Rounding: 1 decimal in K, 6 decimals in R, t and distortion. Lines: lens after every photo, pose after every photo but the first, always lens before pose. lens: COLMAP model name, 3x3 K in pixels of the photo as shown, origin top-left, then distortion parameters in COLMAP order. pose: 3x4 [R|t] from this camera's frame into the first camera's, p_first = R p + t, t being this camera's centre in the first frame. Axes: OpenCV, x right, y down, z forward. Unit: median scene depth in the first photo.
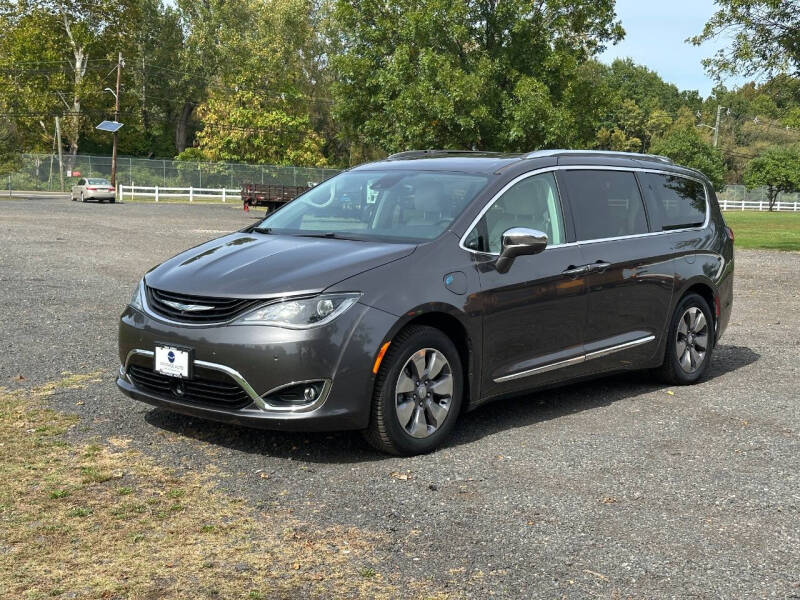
lens RADIAL K [[1116.8, 0, 401.3], [0, 1116.8, 300.8], [0, 0, 1]] dist [0.129869, 0.000000]
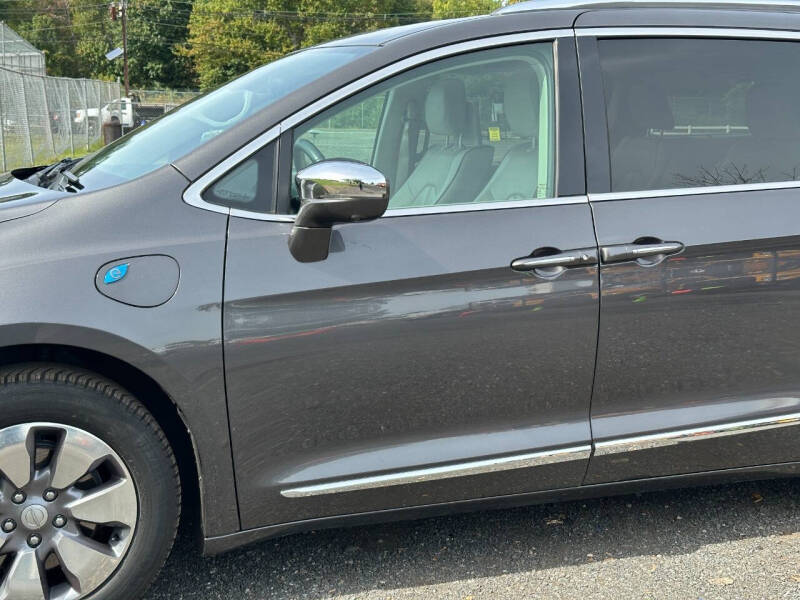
lens RADIAL K [[1116.8, 0, 397.1], [0, 1116.8, 297.2], [0, 0, 1]] dist [0.129869, 0.000000]
pose [[0.874983, 0.065823, -0.479658, 0.288867], [-0.042943, 0.997362, 0.058530, -0.032411], [0.482245, -0.030614, 0.875501, 0.525499]]
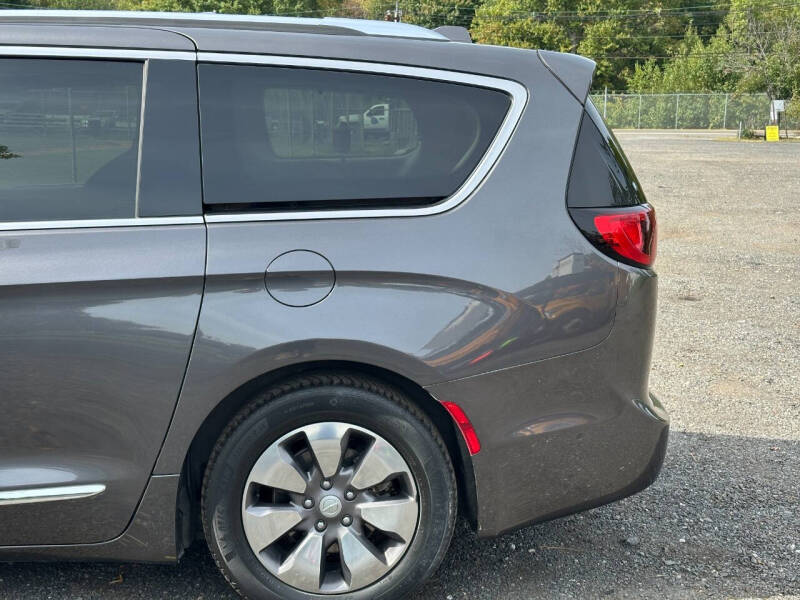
lens RADIAL K [[1116.8, 0, 394.4], [0, 1116.8, 296.2], [0, 0, 1]] dist [0.129869, 0.000000]
pose [[0.709815, 0.094402, -0.698034, 0.570460], [-0.062208, 0.995508, 0.071375, -0.068766], [0.701636, -0.007240, 0.712499, 0.808011]]
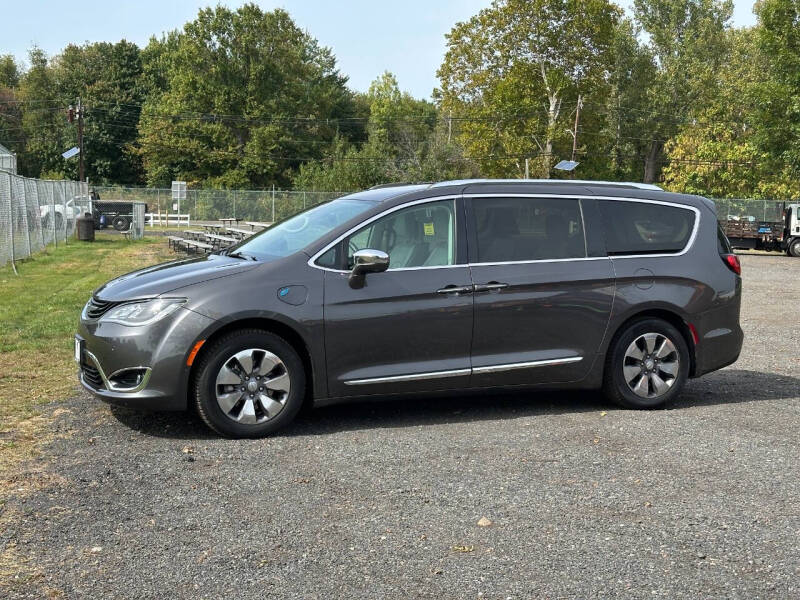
lens RADIAL K [[1116.8, 0, 401.1], [0, 1116.8, 305.7], [0, 0, 1]] dist [0.129869, 0.000000]
pose [[0.902769, 0.028914, -0.429153, 0.524957], [-0.040881, 0.998989, -0.018691, 0.010090], [0.428179, 0.034418, 0.903038, -0.003396]]
